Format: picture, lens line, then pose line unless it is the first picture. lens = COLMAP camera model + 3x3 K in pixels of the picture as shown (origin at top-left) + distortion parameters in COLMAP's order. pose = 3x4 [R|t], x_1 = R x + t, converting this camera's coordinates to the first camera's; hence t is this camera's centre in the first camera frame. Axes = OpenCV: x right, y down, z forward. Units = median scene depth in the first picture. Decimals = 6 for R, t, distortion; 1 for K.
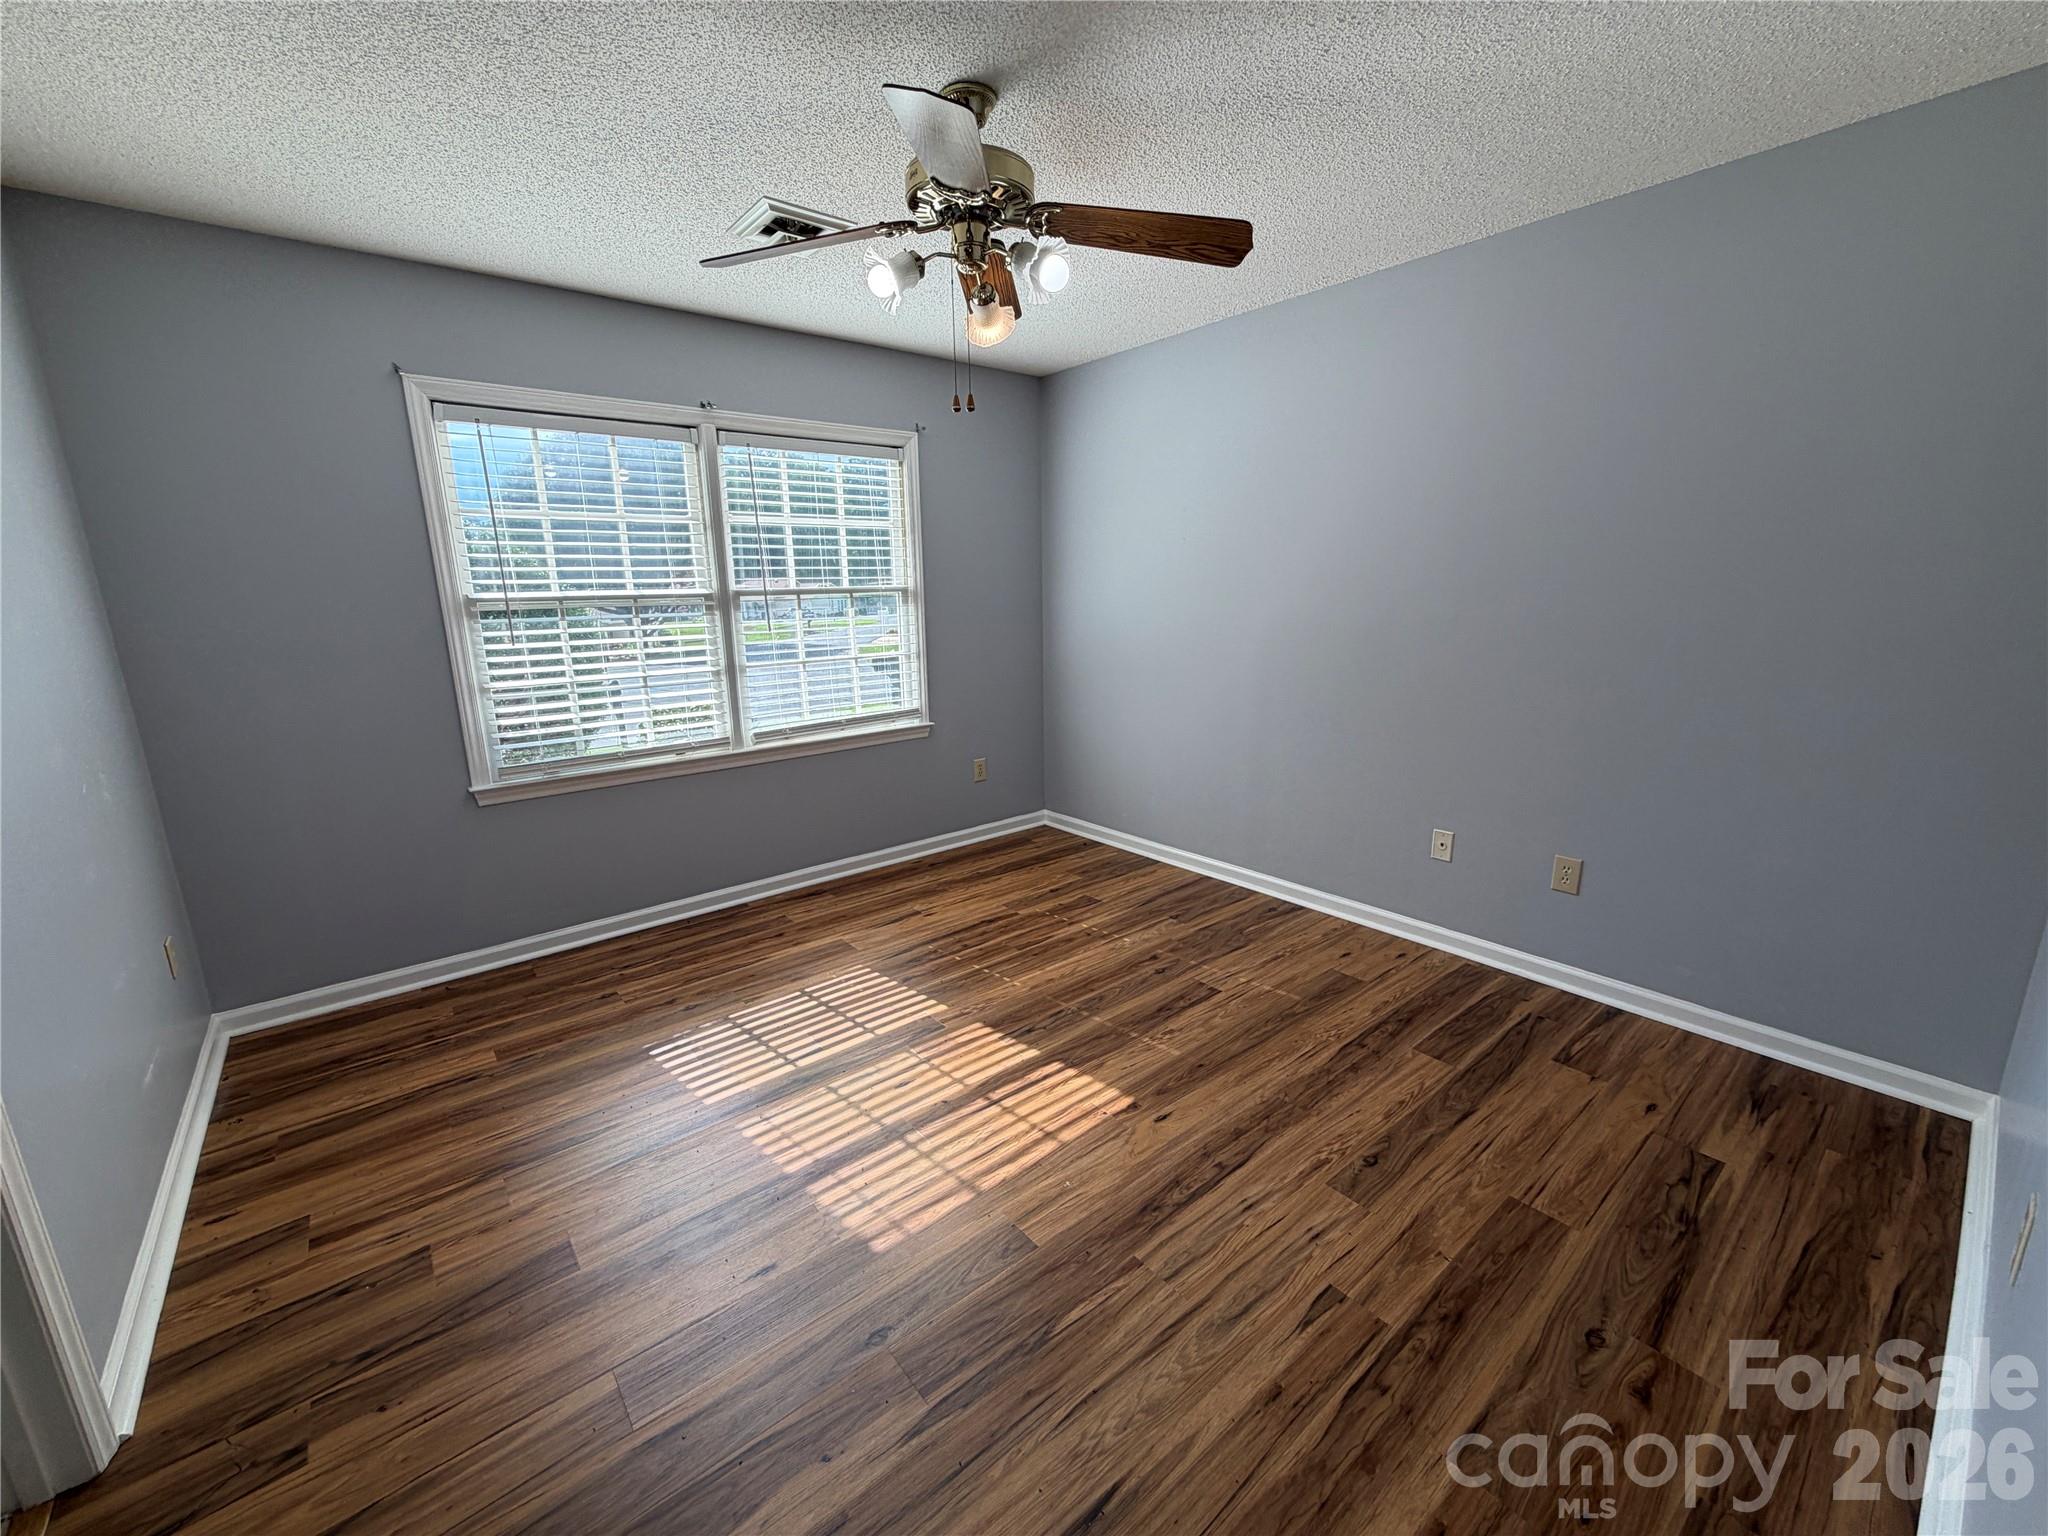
lens RADIAL K [[816.7, 0, 1021.7], [0, 816.7, 763.5], [0, 0, 1]] dist [-0.000328, 0.000155]
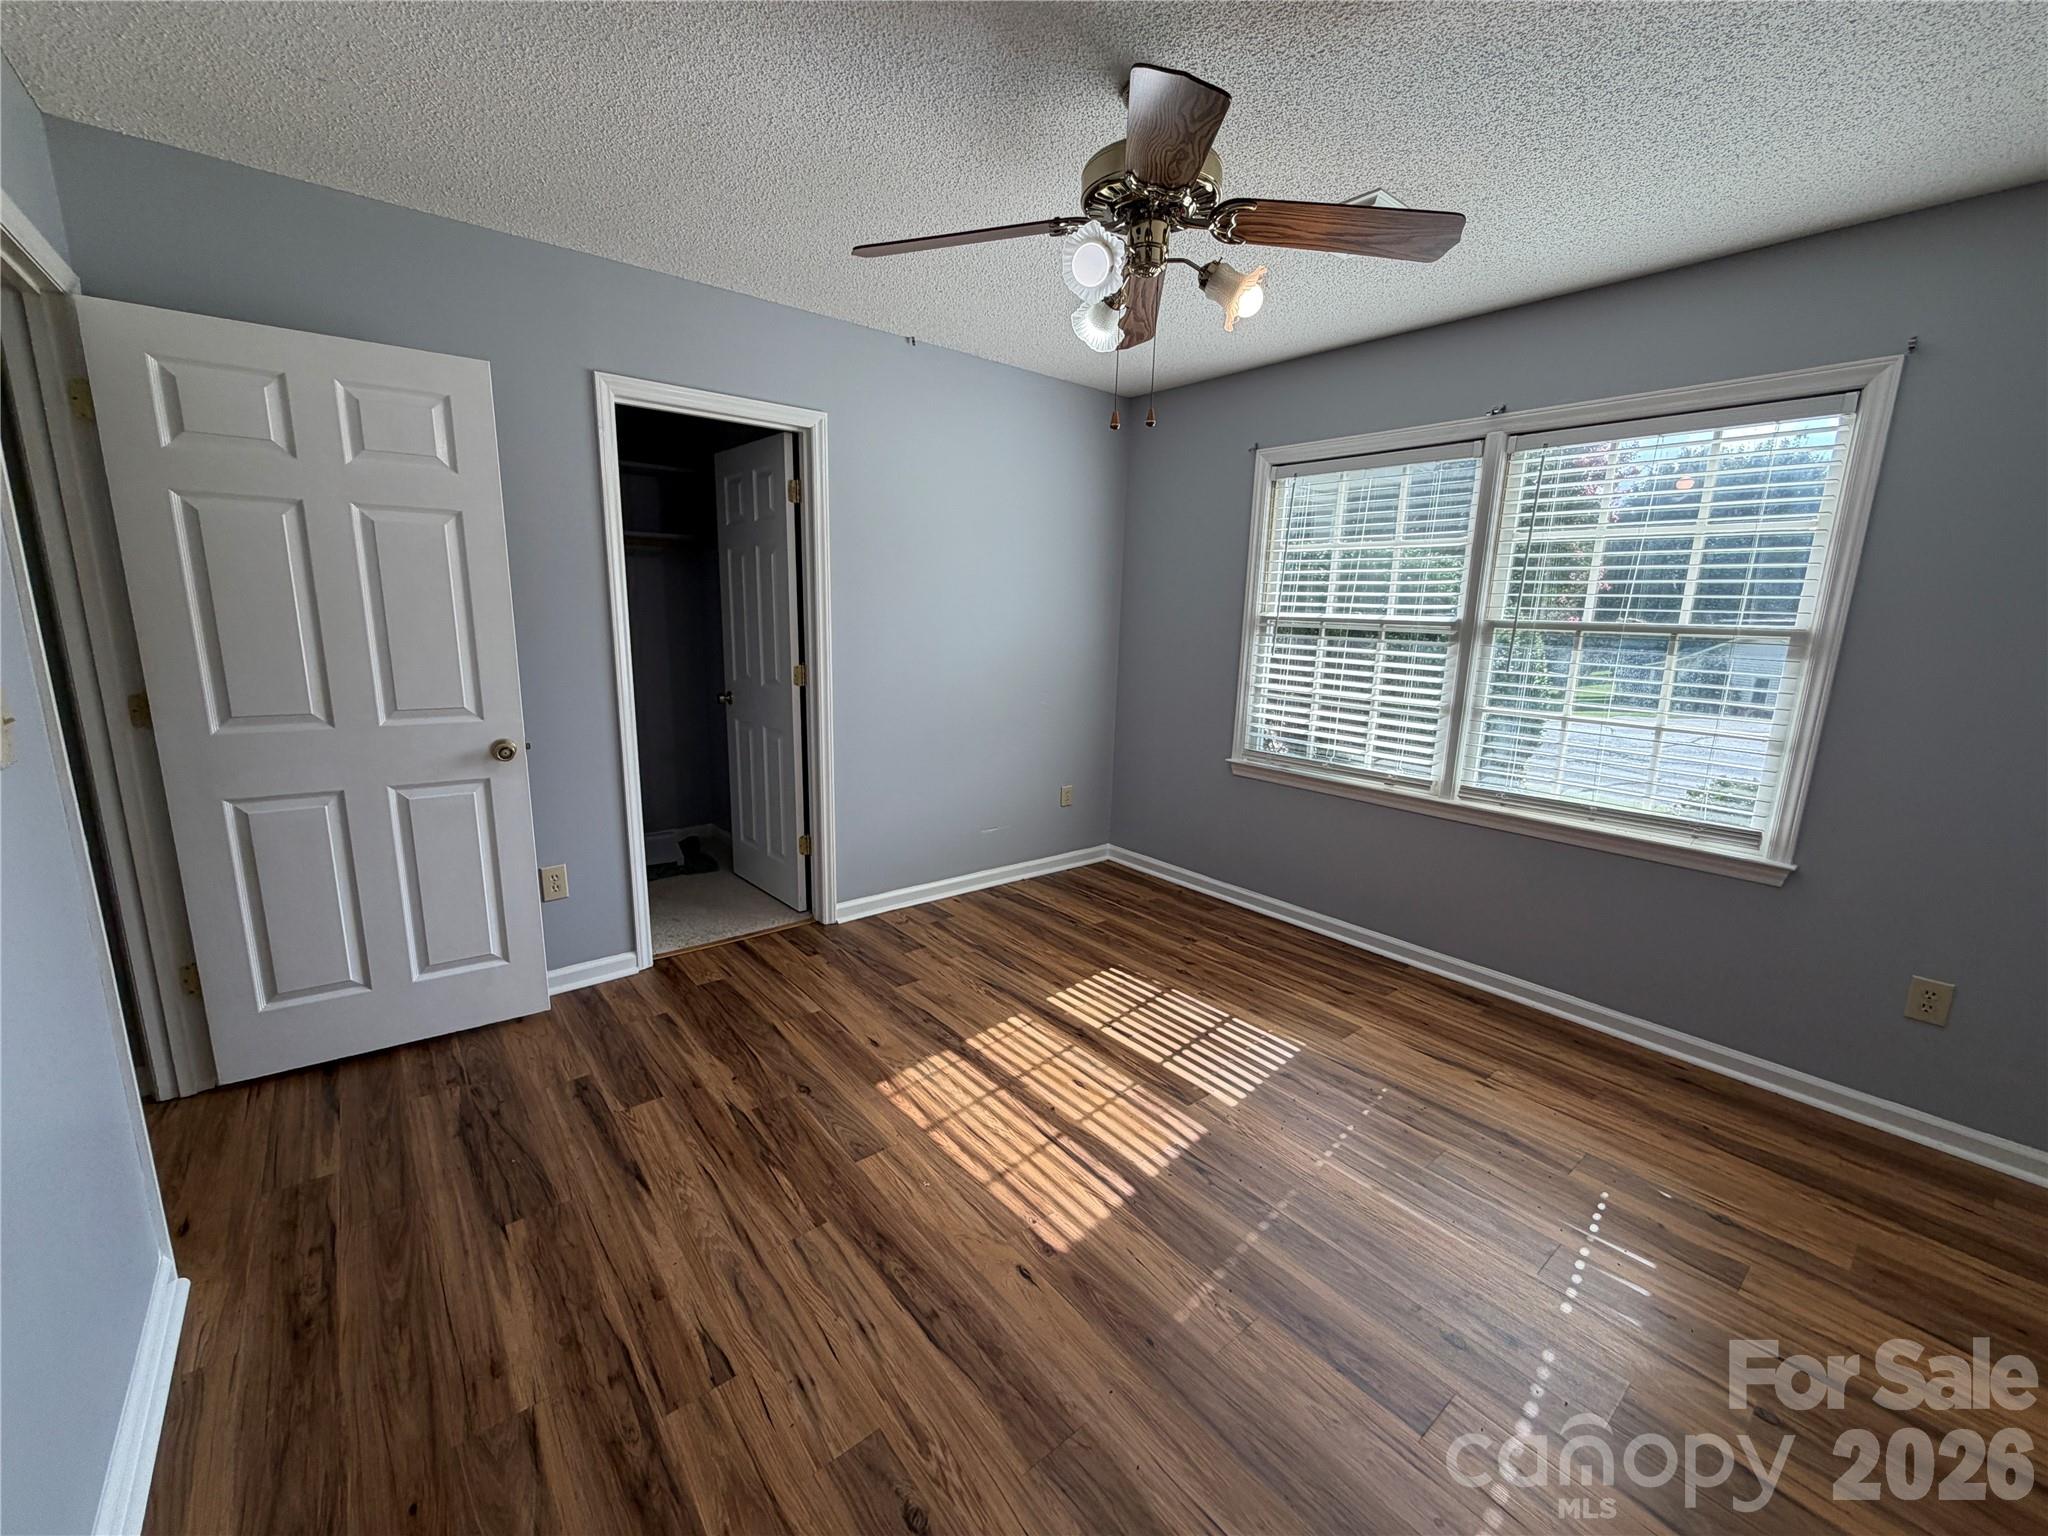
lens RADIAL K [[816.7, 0, 1016.9], [0, 816.7, 768.6], [0, 0, 1]] dist [-0.000328, 0.000155]
pose [[-0.001928, 0.214687, -0.976681, 0.772276], [-0.239972, 0.948045, 0.208866, -0.185132], [0.970778, 0.234779, 0.049691, 0.758240]]
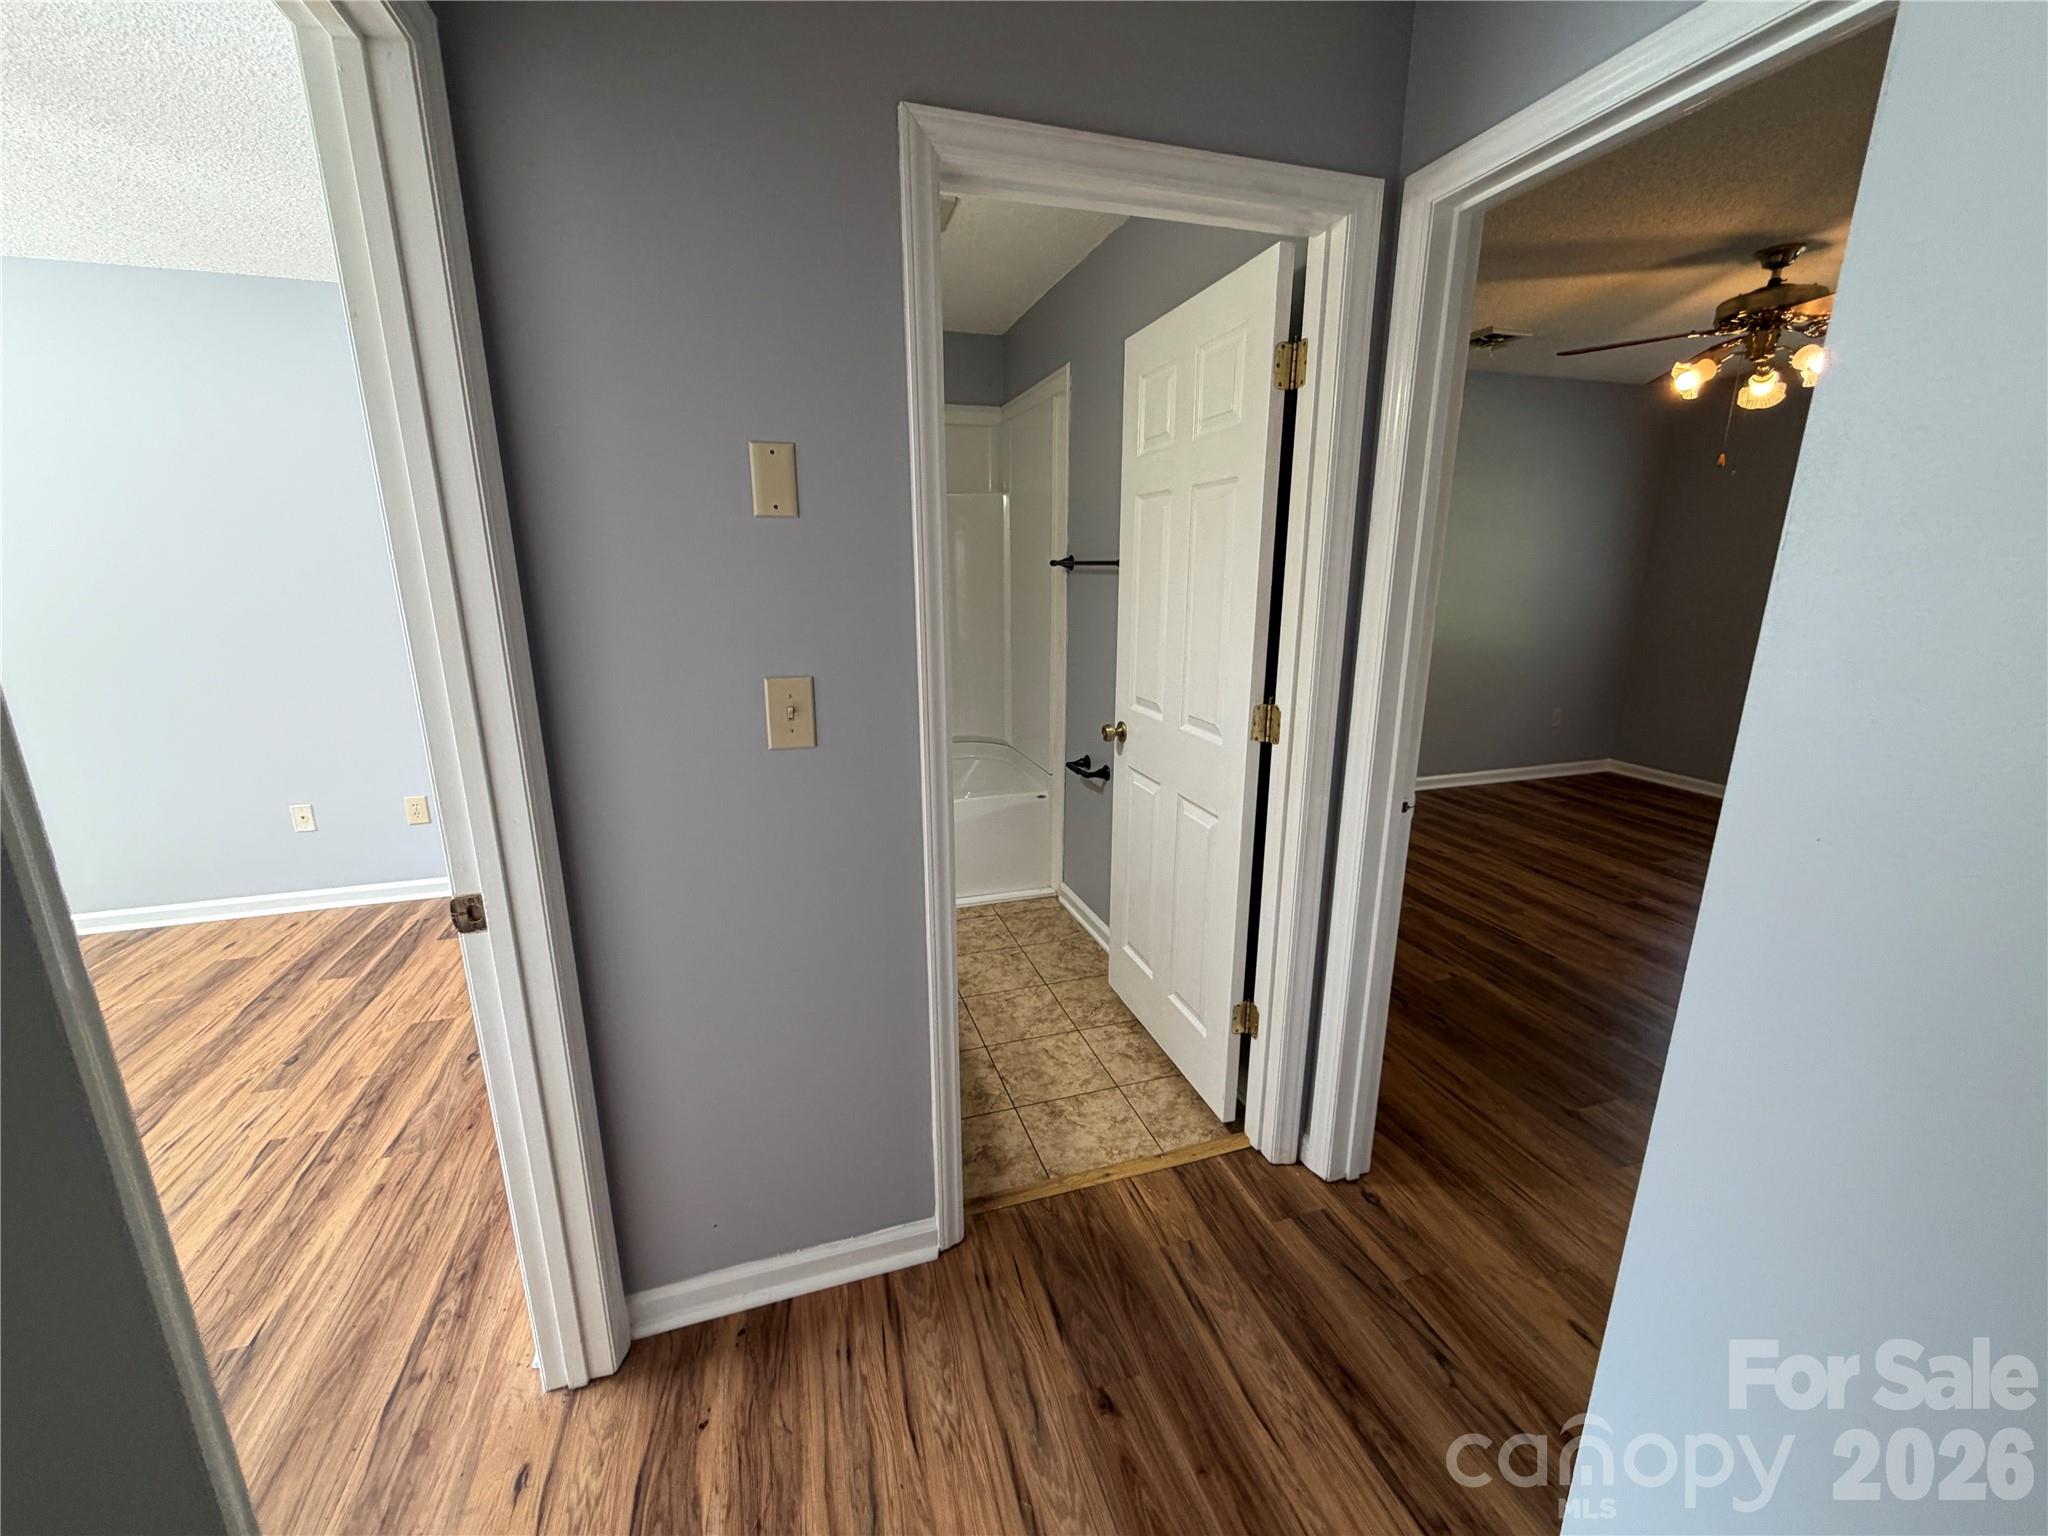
lens RADIAL K [[816.7, 0, 1008.8], [0, 816.7, 774.4], [0, 0, 1]] dist [-0.000328, 0.000155]
pose [[0.379416, -0.213703, 0.900208, -0.141936], [0.196595, 0.969363, 0.147260, 0.087314], [-0.904098, 0.121104, 0.409805, -0.429608]]
